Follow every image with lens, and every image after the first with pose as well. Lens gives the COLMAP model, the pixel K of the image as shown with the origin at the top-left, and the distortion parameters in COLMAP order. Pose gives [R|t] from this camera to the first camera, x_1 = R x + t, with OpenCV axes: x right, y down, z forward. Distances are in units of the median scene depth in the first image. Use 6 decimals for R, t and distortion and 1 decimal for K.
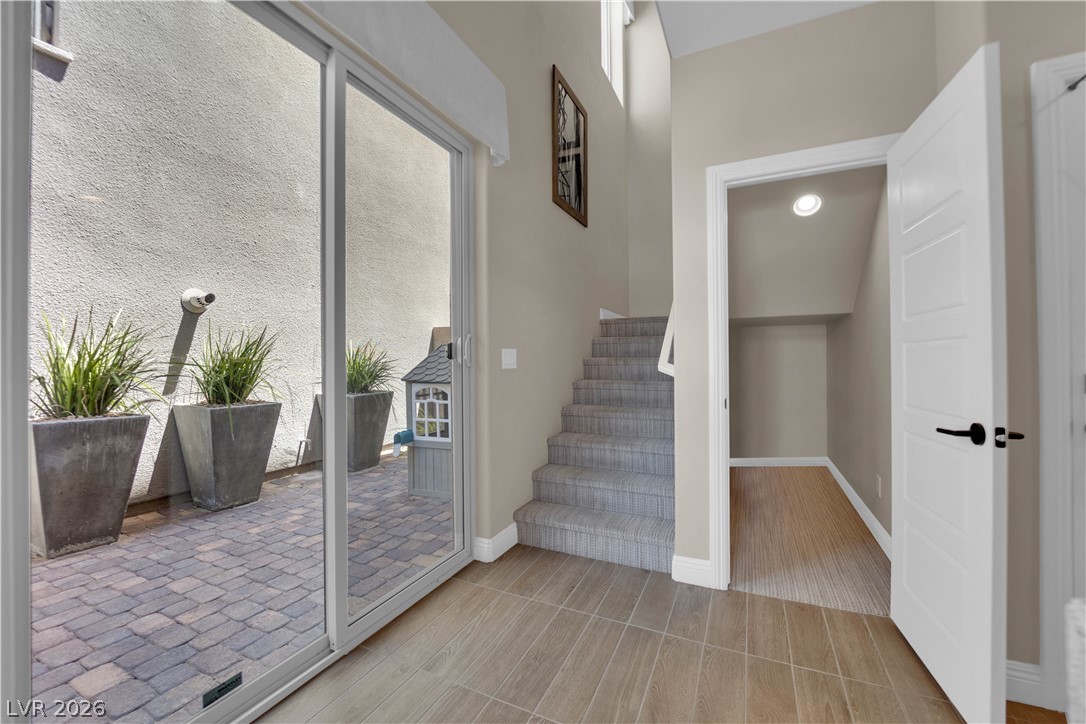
lens RADIAL K [[435.2, 0, 544.5], [0, 435.2, 359.2], [0, 0, 1]] dist [-0.018884, -0.000605]
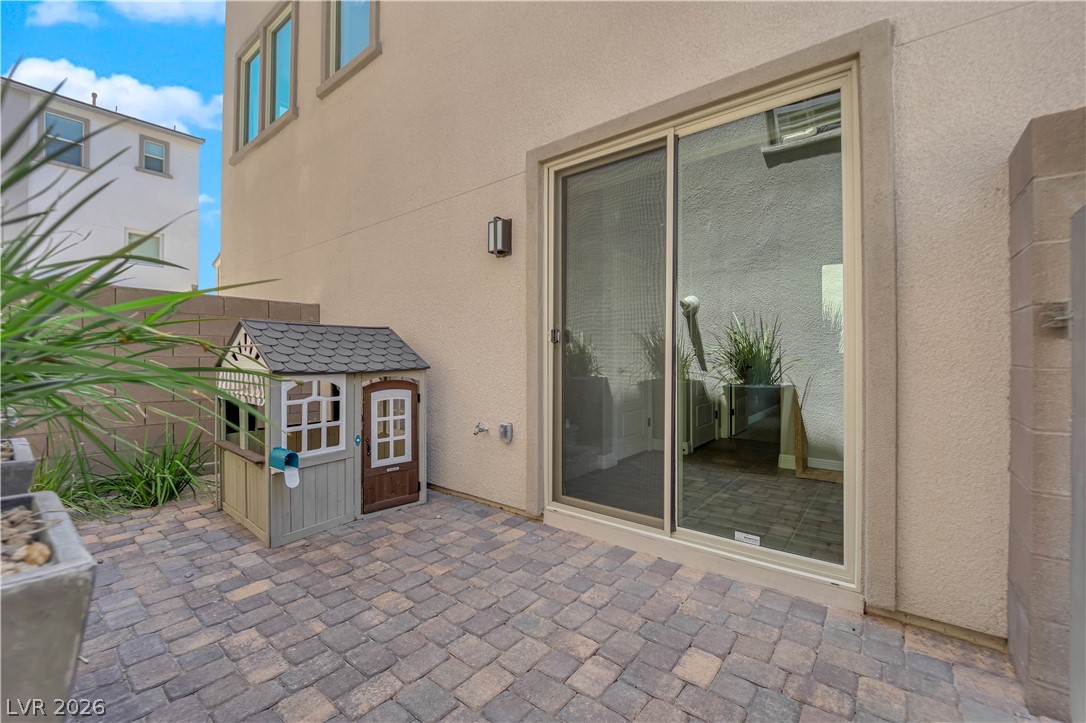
lens RADIAL K [[435.2, 0, 544.6], [0, 435.2, 358.2], [0, 0, 1]] dist [-0.018884, -0.000605]
pose [[0.232780, 0.010607, 0.972472, -0.970981], [0.002996, 0.999928, -0.011623, 0.041369], [-0.972525, 0.005619, 0.232731, 0.519801]]
